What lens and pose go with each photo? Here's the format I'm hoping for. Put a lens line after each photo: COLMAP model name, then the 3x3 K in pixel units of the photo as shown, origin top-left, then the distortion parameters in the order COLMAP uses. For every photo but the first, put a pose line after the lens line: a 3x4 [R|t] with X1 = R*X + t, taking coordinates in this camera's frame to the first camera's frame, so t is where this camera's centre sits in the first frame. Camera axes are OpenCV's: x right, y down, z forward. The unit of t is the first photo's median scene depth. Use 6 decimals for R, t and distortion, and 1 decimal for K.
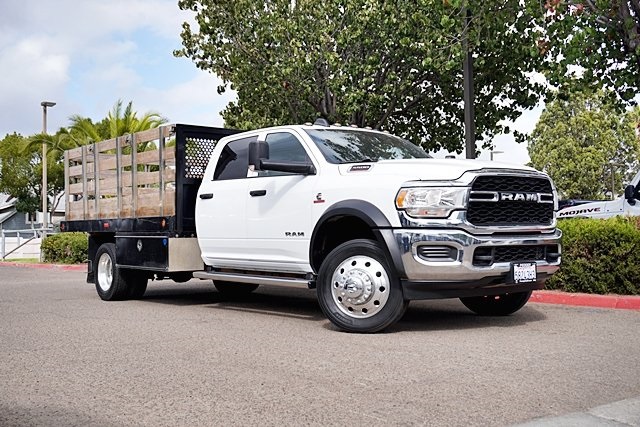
lens RADIAL K [[730.0, 0, 320.0], [0, 730.0, 213.5], [0, 0, 1]] dist [0.009967, 0.002045]
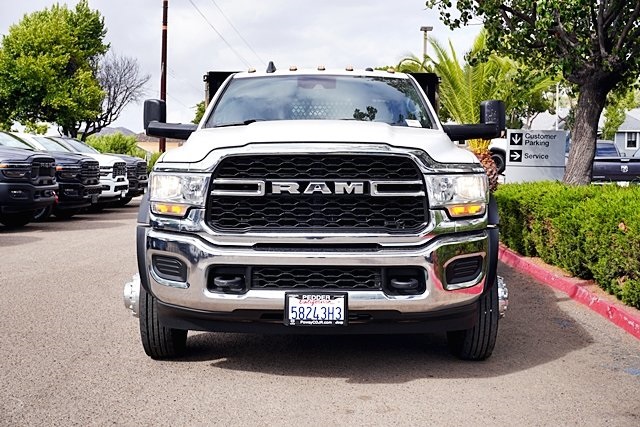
lens RADIAL K [[772.9, 0, 320.0], [0, 772.9, 213.5], [0, 0, 1]] dist [-0.003089, -0.001417]
pose [[0.783706, 0.063751, -0.617852, 0.596731], [0.001233, 0.994557, 0.104184, -0.060672], [0.621131, -0.082411, 0.779362, 0.425474]]
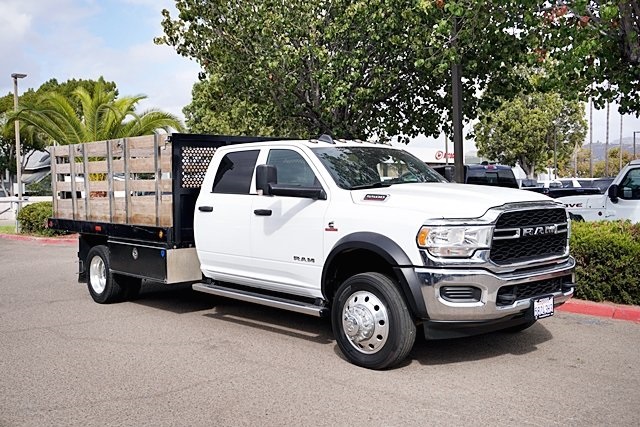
lens RADIAL K [[685.4, 0, 309.8], [0, 685.4, 213.7], [0, 0, 1]] dist [0.013987, 0.011636]
pose [[0.998818, -0.009015, 0.047756, -0.070171], [0.005573, 0.997408, 0.071737, -0.098820], [-0.048278, -0.071386, 0.996280, 0.081441]]
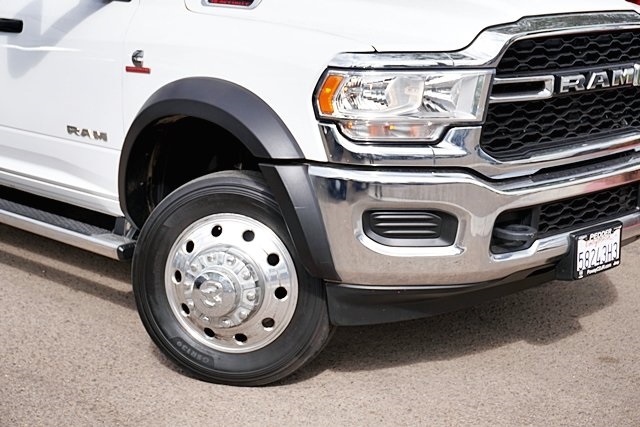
lens RADIAL K [[1143.5, 0, 320.0], [0, 1143.5, 213.5], [0, 0, 1]] dist [0.016643, 0.054264]
pose [[0.993690, -0.009528, 0.111755, 0.027800], [-0.017327, 0.971383, 0.236887, -0.090895], [-0.110814, -0.237328, 0.965088, 0.298929]]
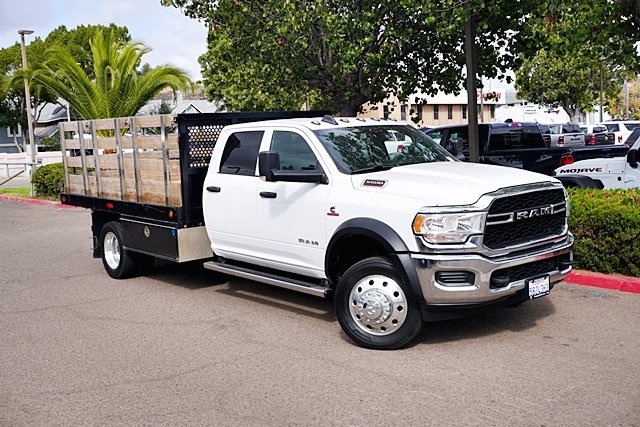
lens RADIAL K [[730.0, 0, 320.0], [0, 730.0, 213.5], [0, 0, 1]] dist [0.009967, 0.002045]
pose [[0.999269, -0.033878, 0.017722, -0.034771], [0.030974, 0.989055, 0.144260, -0.154134], [-0.022415, -0.143606, 0.989381, 0.008852]]
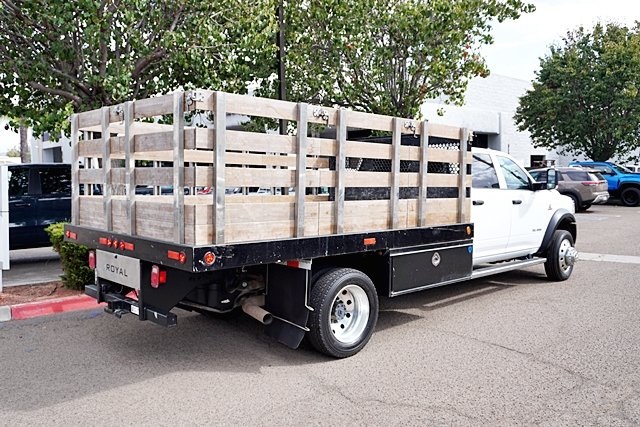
lens RADIAL K [[550.6, 0, 336.8], [0, 550.6, 212.8], [0, 0, 1]] dist [-0.004792, 0.004238]
pose [[-0.128816, -0.051544, 0.990328, -1.122605], [-0.033524, 0.998304, 0.047599, -0.047734], [-0.991102, -0.027068, -0.130325, 1.561574]]
